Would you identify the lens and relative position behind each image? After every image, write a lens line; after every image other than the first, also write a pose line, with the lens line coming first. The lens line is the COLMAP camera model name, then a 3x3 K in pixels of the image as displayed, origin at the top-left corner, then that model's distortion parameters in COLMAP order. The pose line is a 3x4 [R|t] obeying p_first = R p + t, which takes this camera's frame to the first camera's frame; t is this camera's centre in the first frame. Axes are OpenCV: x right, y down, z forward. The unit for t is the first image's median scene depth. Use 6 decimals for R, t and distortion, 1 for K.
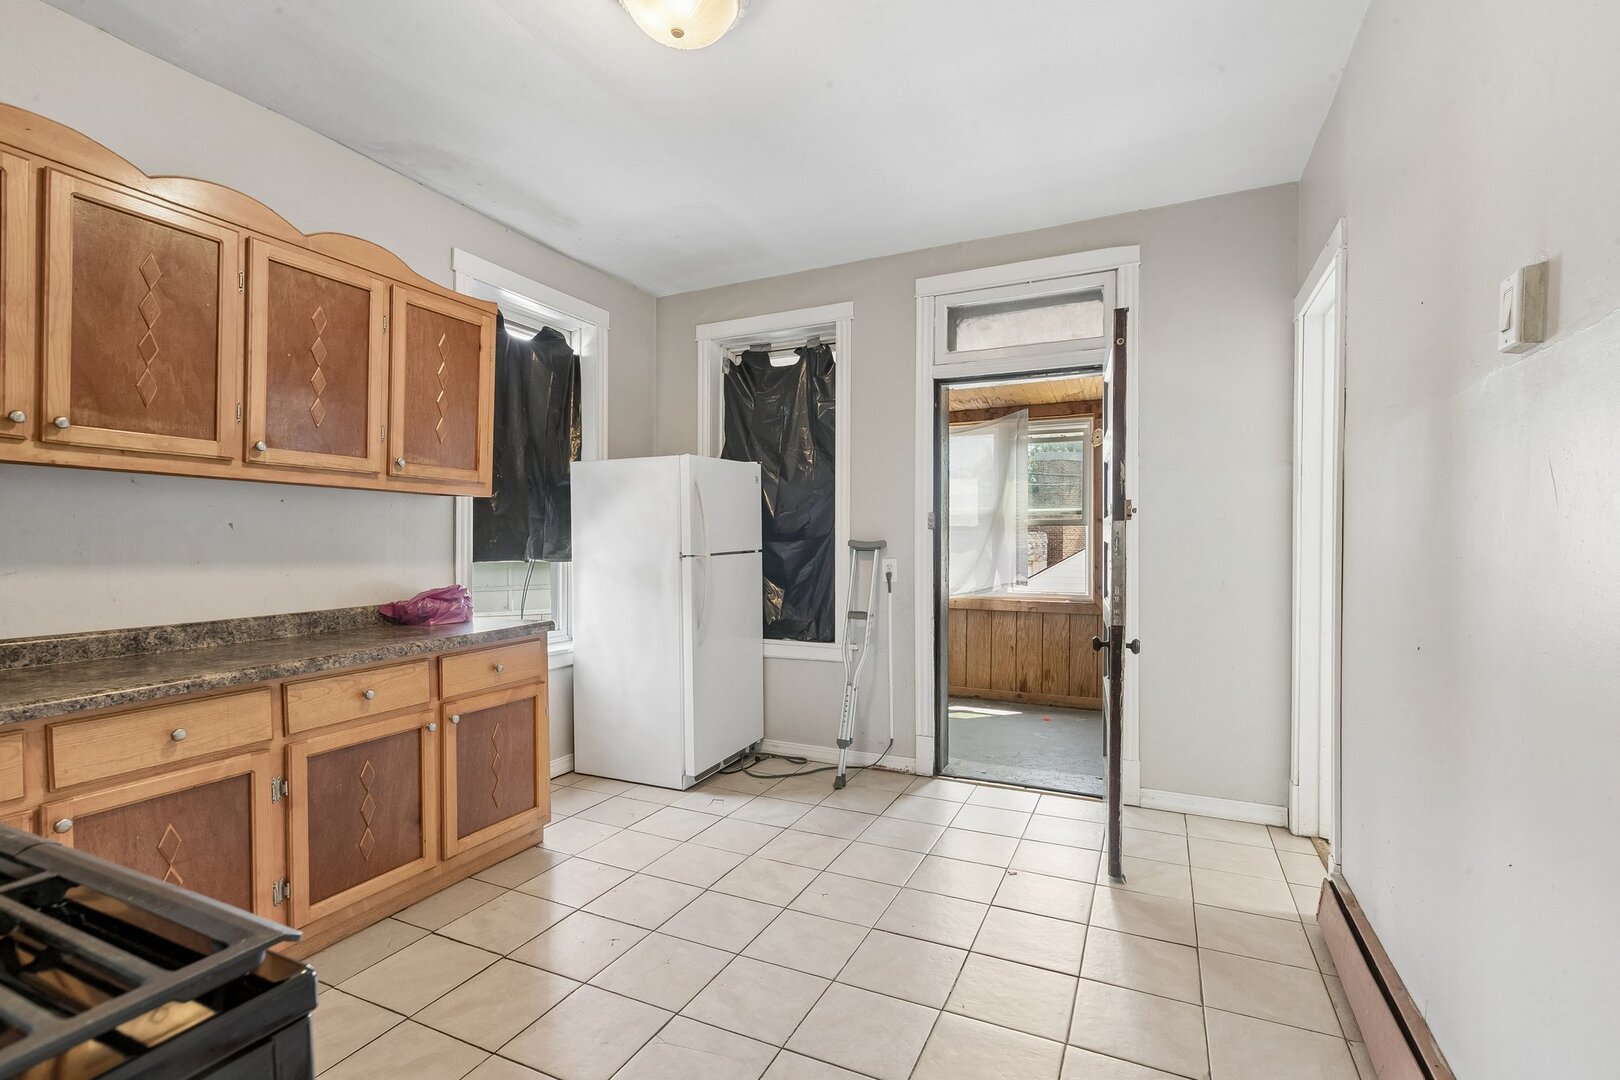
lens RADIAL K [[736.7, 0, 812.6], [0, 736.7, 540.2], [0, 0, 1]] dist [-0.001330, 0.001121]
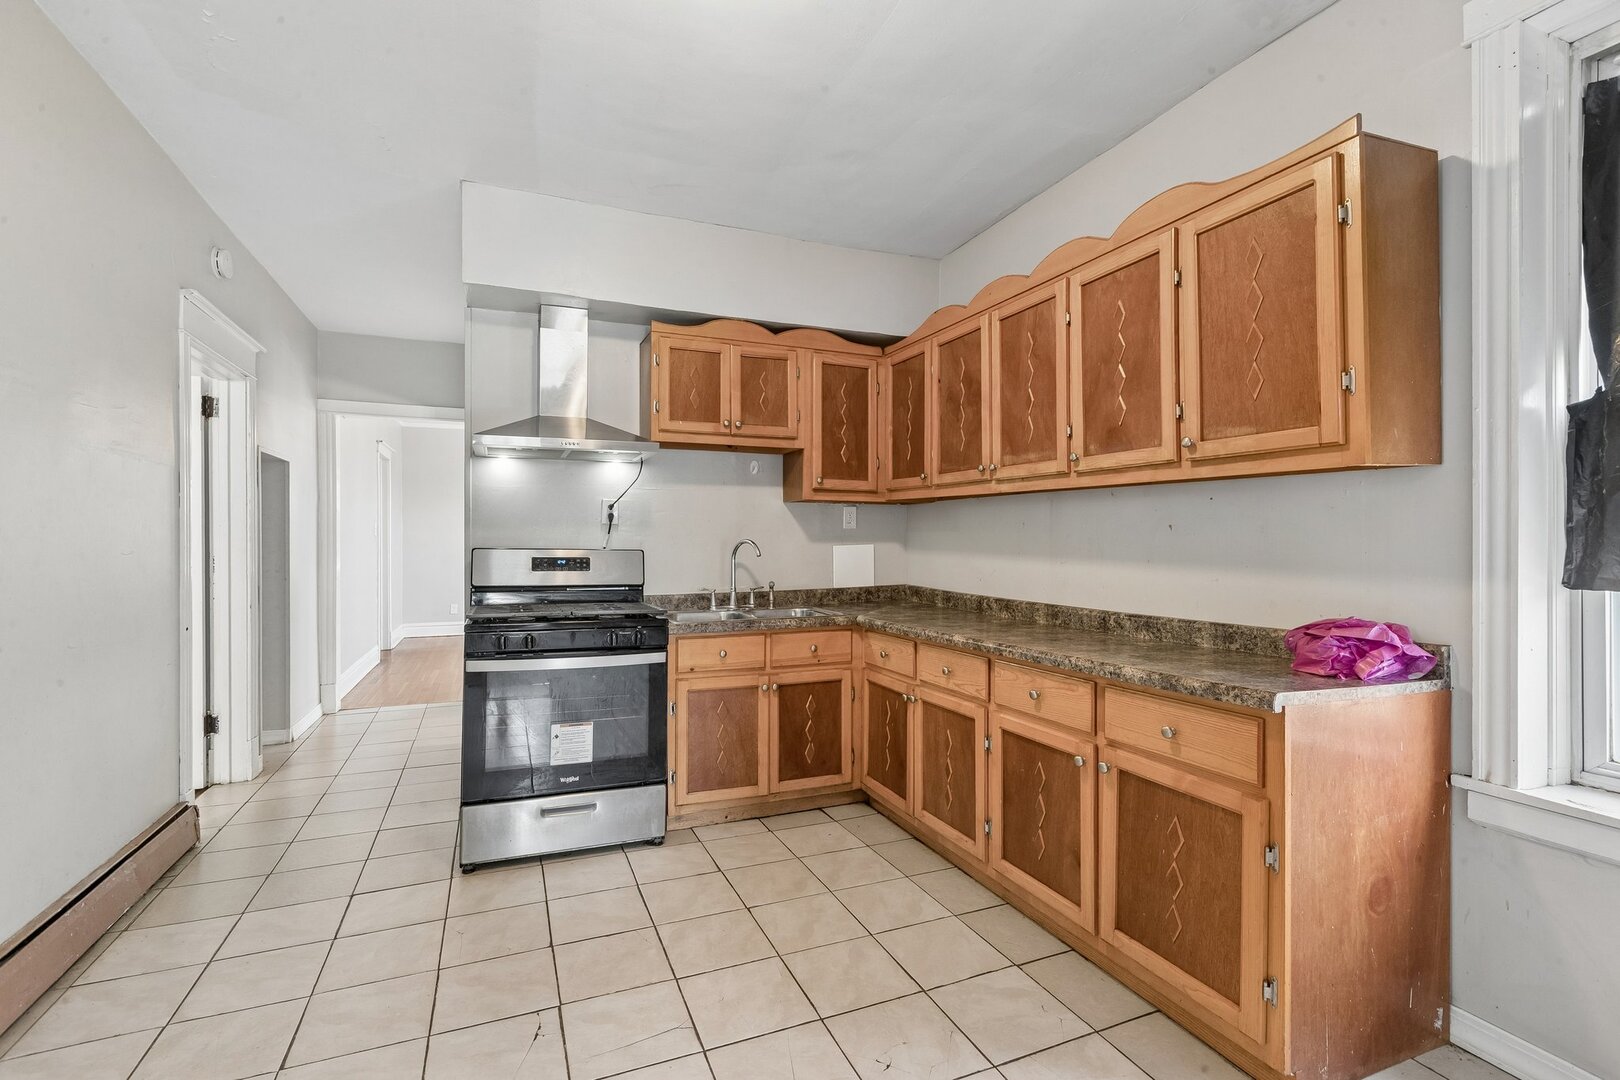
lens RADIAL K [[736.7, 0, 811.2], [0, 736.7, 539.2], [0, 0, 1]] dist [-0.001330, 0.001121]
pose [[-0.669730, -0.003918, -0.742594, 0.340380], [-0.003831, 0.999991, -0.001821, 0.000846], [0.742595, 0.001626, -0.669739, 1.410489]]
